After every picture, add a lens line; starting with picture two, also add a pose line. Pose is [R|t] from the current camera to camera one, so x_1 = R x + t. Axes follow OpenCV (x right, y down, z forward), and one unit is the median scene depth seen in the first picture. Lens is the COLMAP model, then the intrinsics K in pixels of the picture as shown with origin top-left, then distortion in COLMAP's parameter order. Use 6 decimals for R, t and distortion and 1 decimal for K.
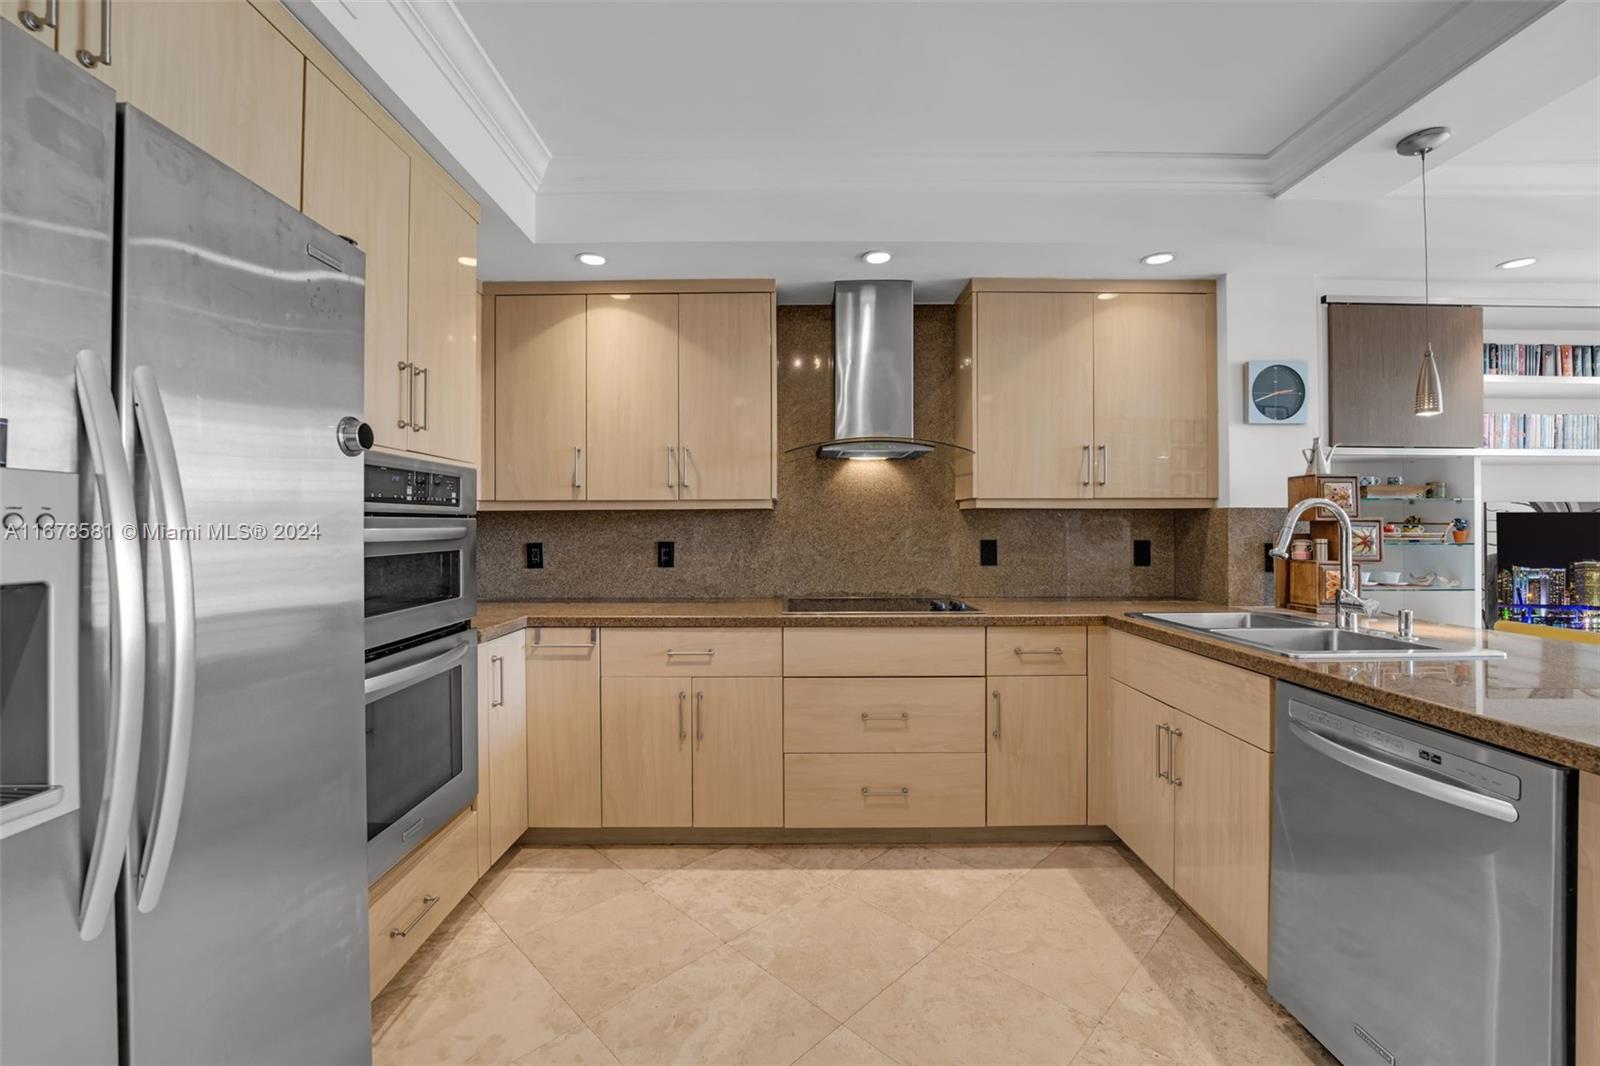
lens RADIAL K [[658.5, 0, 793.8], [0, 658.5, 535.1], [0, 0, 1]] dist [-0.026525, 0.002224]
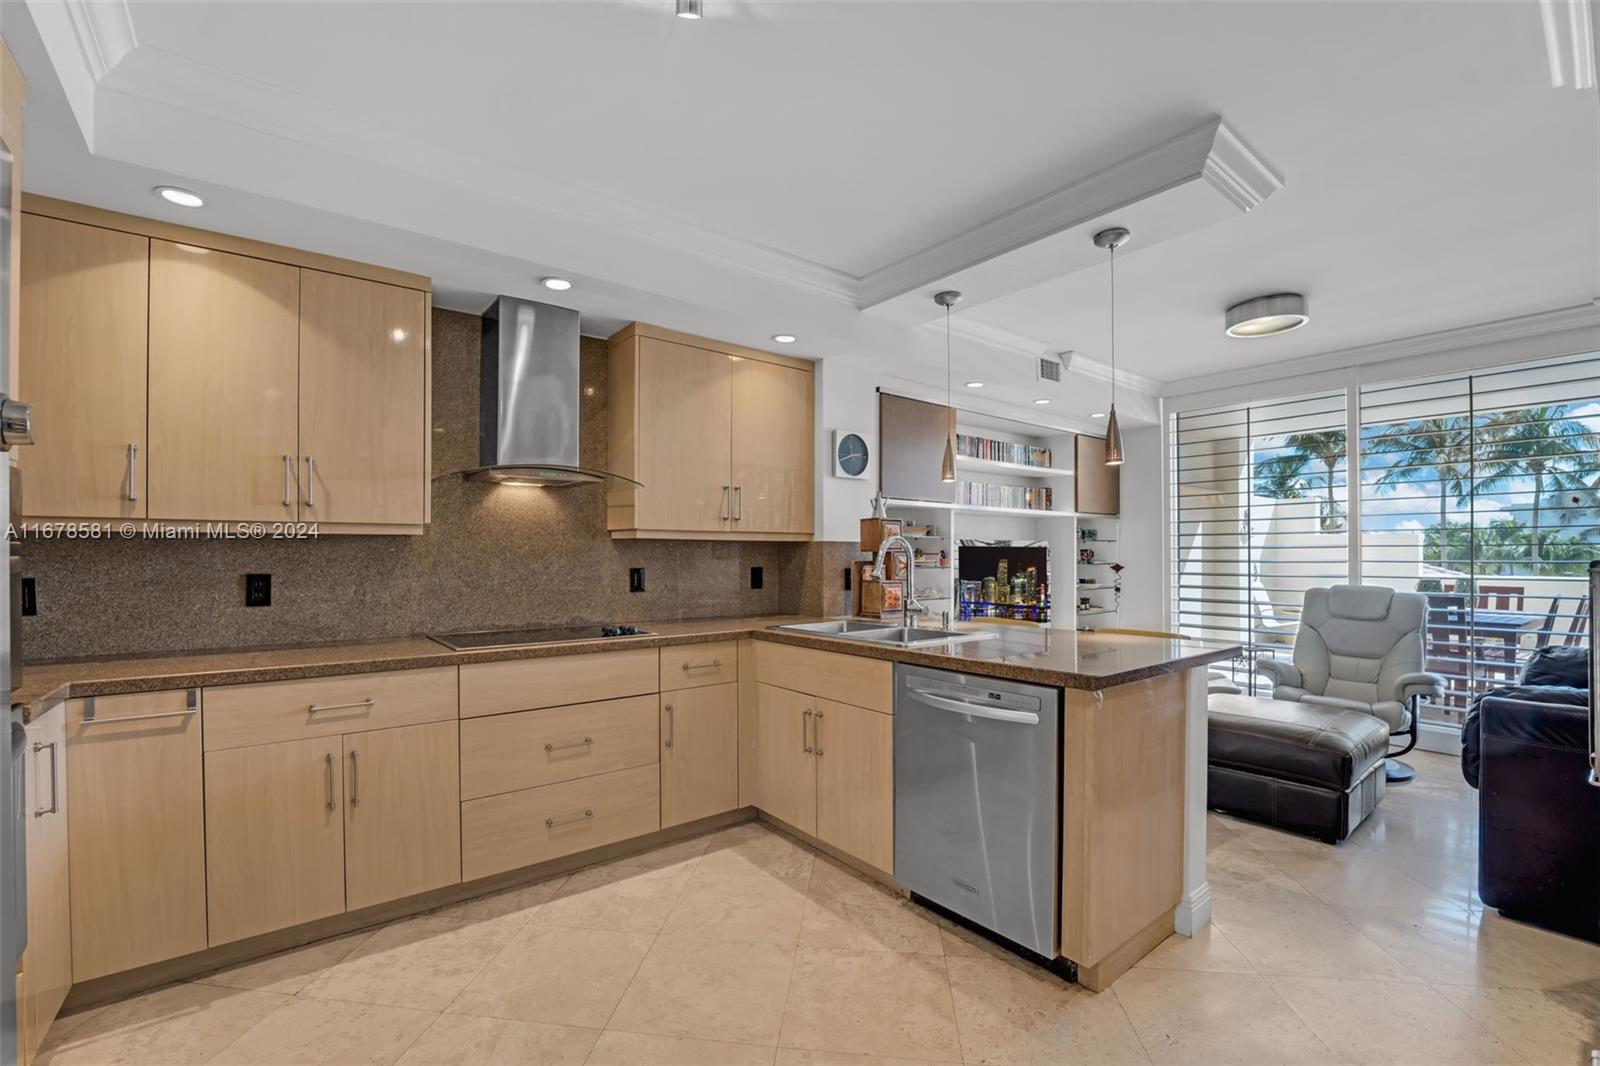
lens RADIAL K [[680.5, 0, 785.6], [0, 680.5, 570.6], [0, 0, 1]] dist [-0.021964, 0.000464]
pose [[0.793499, -0.011791, 0.608457, -0.220217], [0.006057, 0.999916, 0.011477, 0.000452], [-0.608541, -0.005422, 0.793504, -0.024300]]
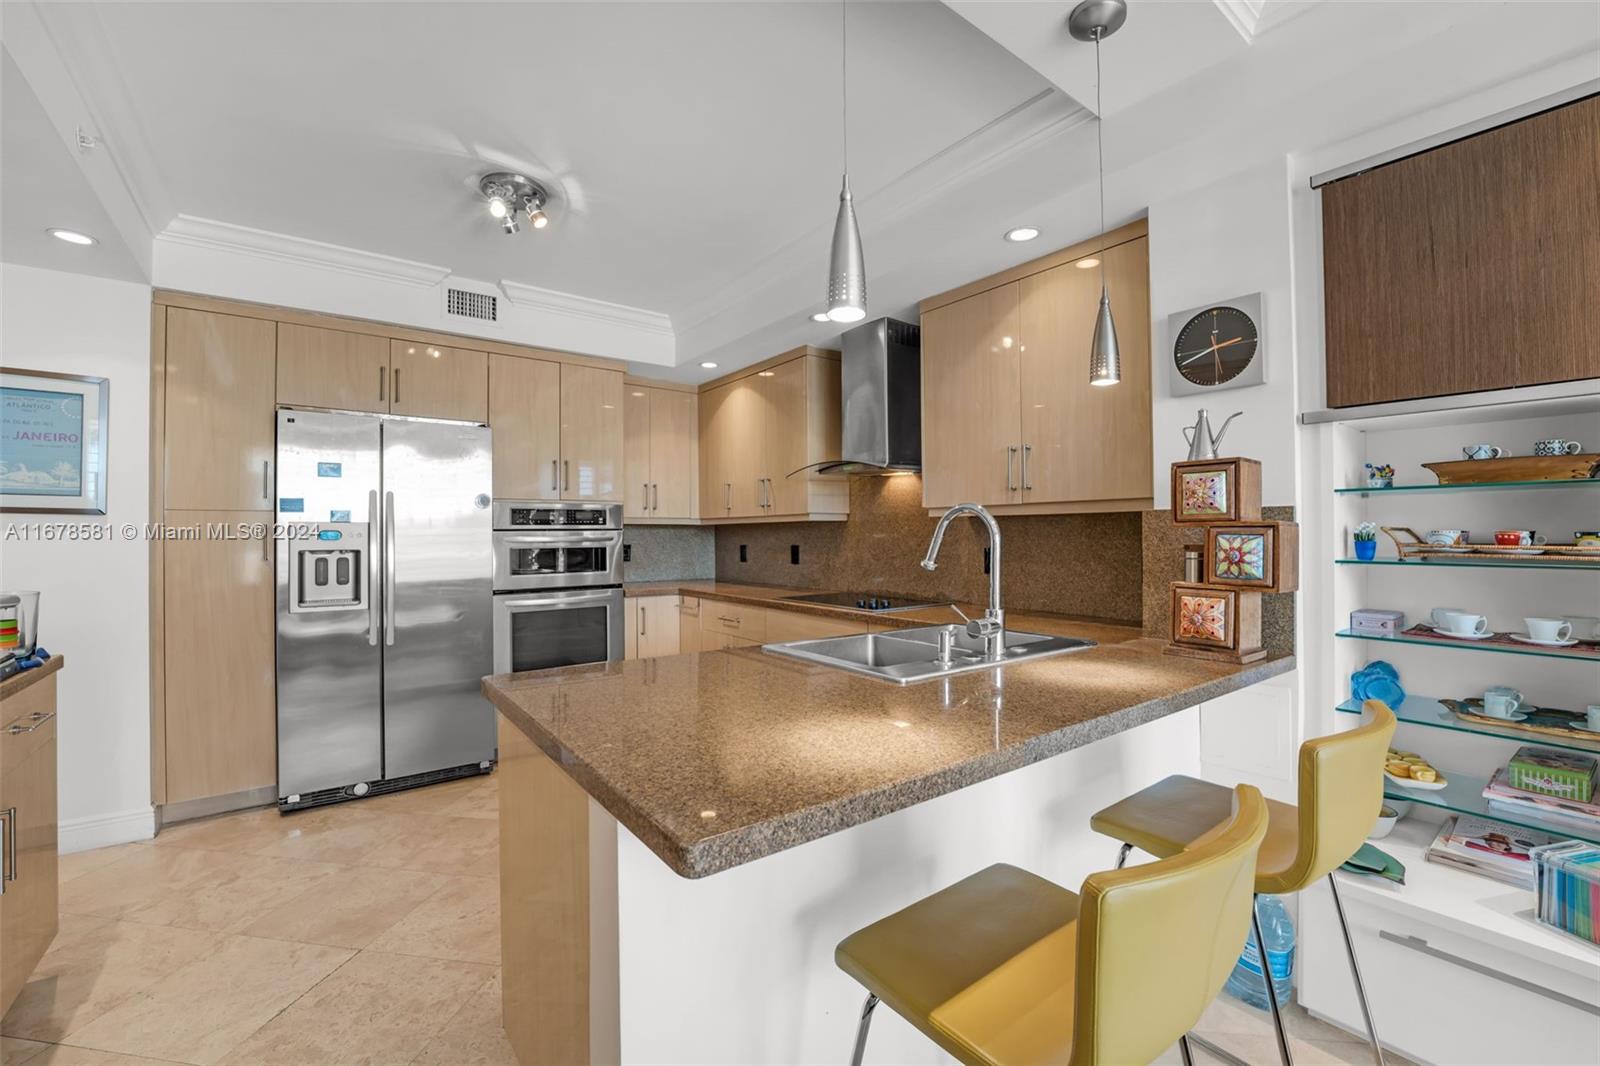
lens RADIAL K [[658.5, 0, 793.8], [0, 658.5, 535.1], [0, 0, 1]] dist [-0.026525, 0.002224]
pose [[0.604380, 0.000416, -0.796696, 1.077775], [-0.005755, 0.999976, -0.003844, -0.007633], [0.796675, 0.006908, 0.604368, 0.207364]]
